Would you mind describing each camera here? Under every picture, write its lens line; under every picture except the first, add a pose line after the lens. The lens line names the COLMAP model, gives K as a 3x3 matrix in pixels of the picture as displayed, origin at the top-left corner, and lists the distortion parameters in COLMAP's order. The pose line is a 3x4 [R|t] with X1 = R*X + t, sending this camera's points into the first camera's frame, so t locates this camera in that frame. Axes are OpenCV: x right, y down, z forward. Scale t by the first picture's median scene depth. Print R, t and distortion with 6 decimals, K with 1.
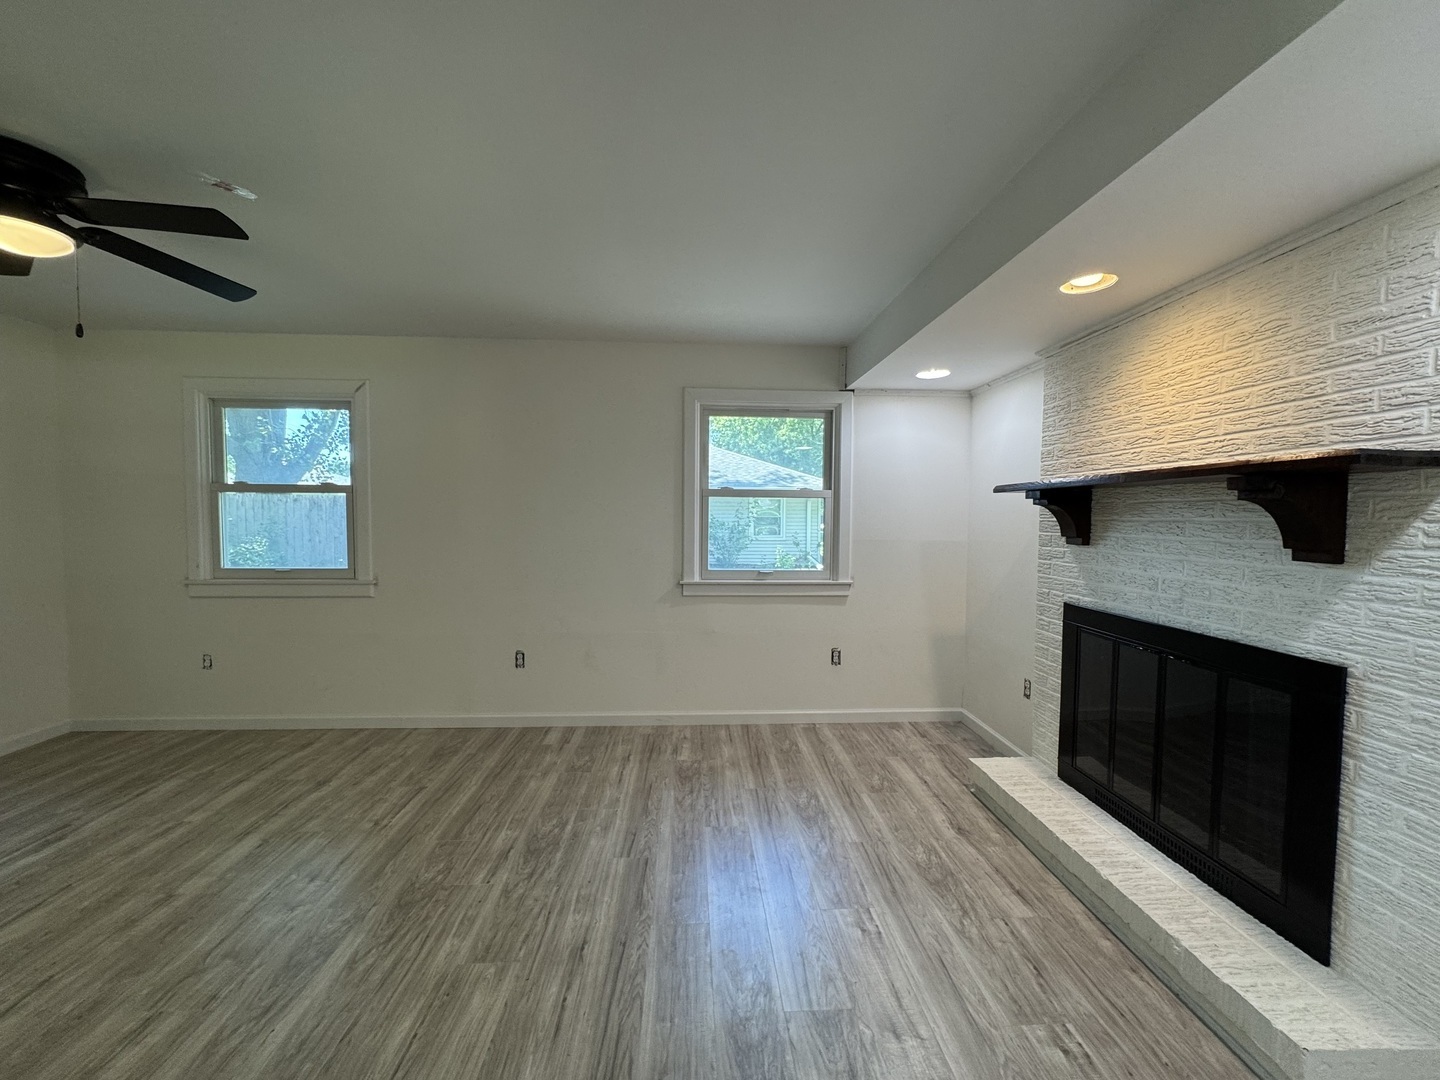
lens RADIAL K [[573.3, 0, 720.9], [0, 573.3, 541.9], [0, 0, 1]] dist [-0.002231, 0.000481]
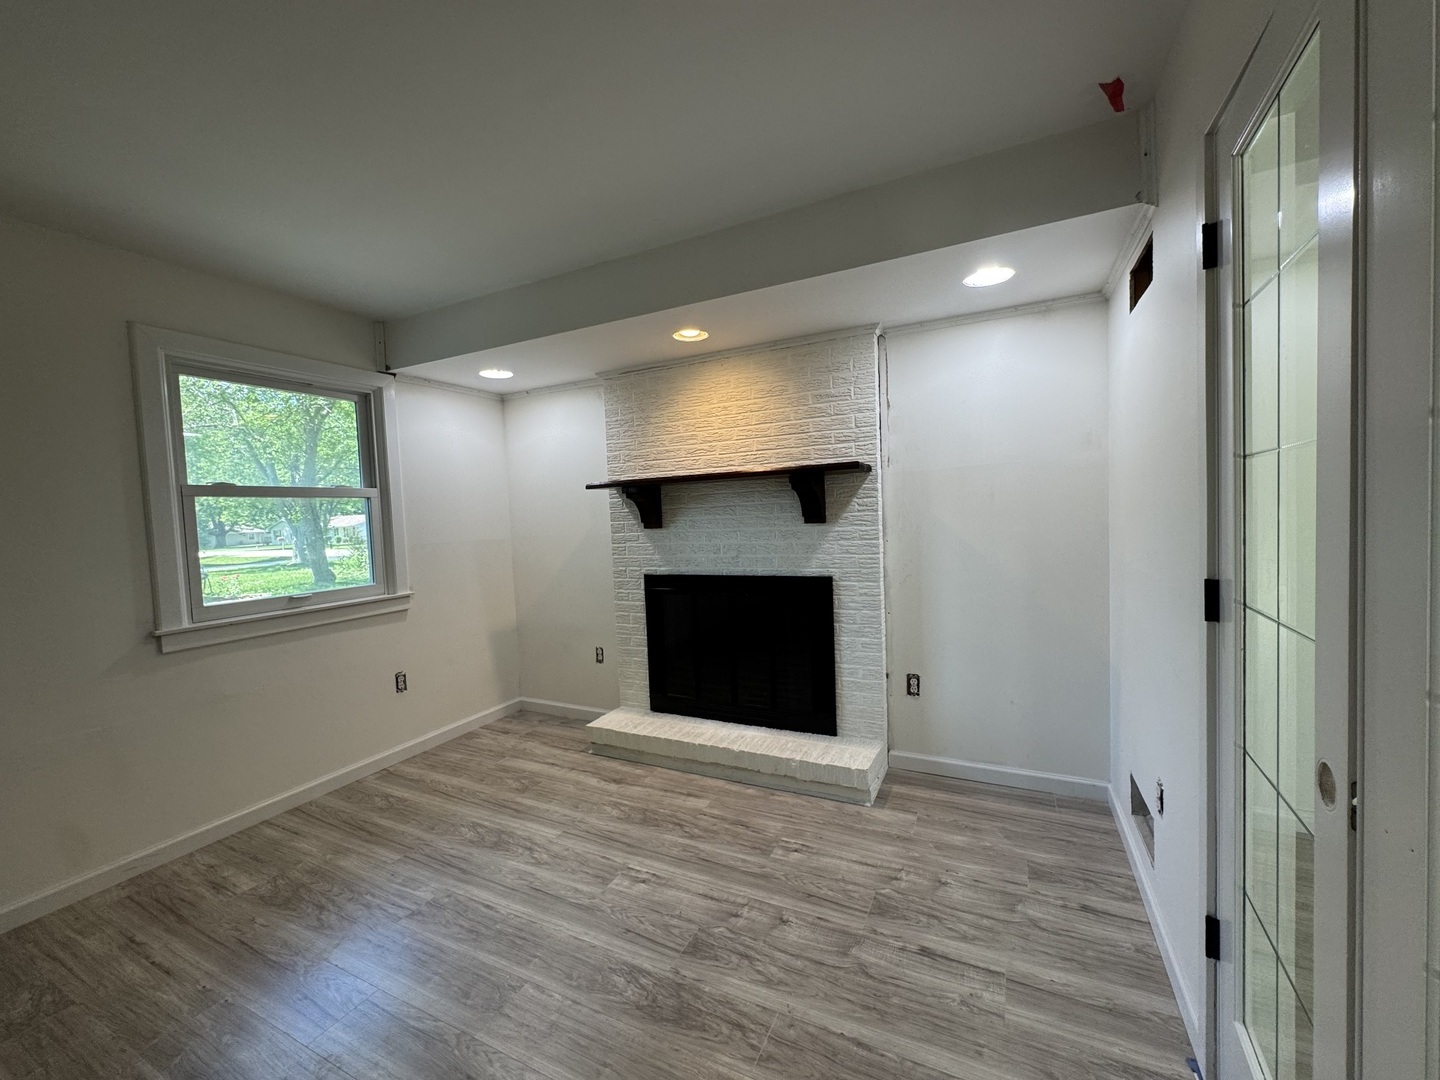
lens RADIAL K [[573.3, 0, 720.9], [0, 573.3, 541.9], [0, 0, 1]] dist [-0.002231, 0.000481]
pose [[0.491199, -0.072996, 0.867983, -0.443412], [0.086385, 0.995652, 0.034847, 0.003494], [-0.866753, 0.057864, 0.495369, 0.219984]]
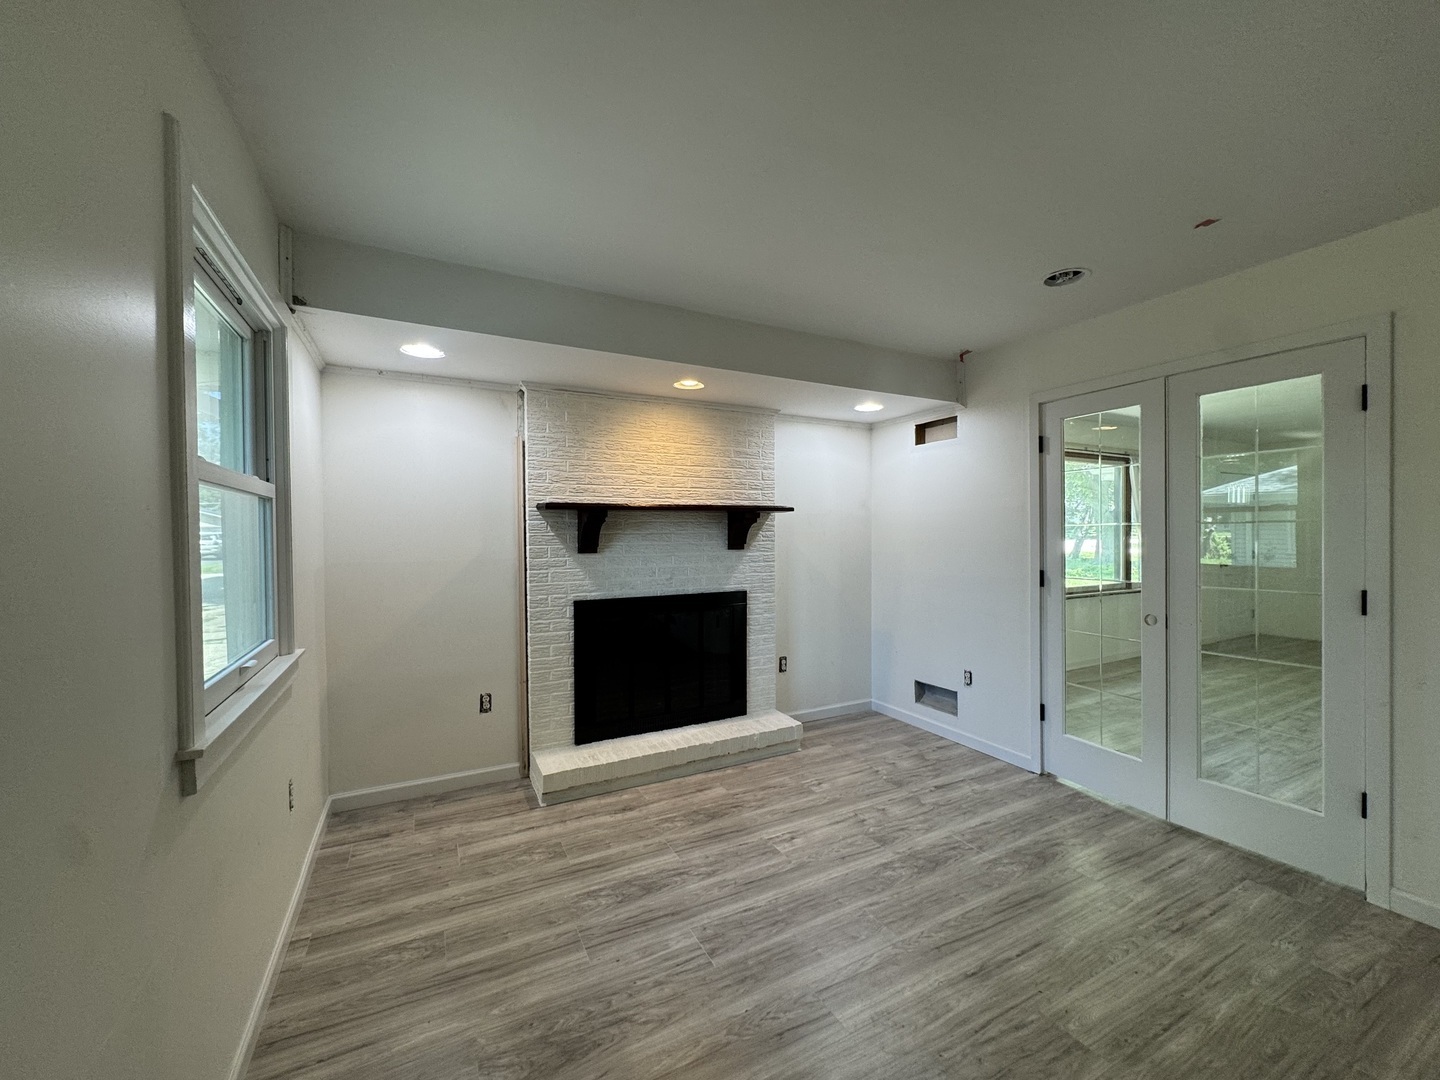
lens RADIAL K [[573.3, 0, 720.9], [0, 573.3, 541.9], [0, 0, 1]] dist [-0.002231, 0.000481]
pose [[-0.414238, -0.019937, 0.909950, -0.676874], [0.045968, 0.998026, 0.042793, -0.061854], [-0.909007, 0.059554, -0.412504, 1.265781]]
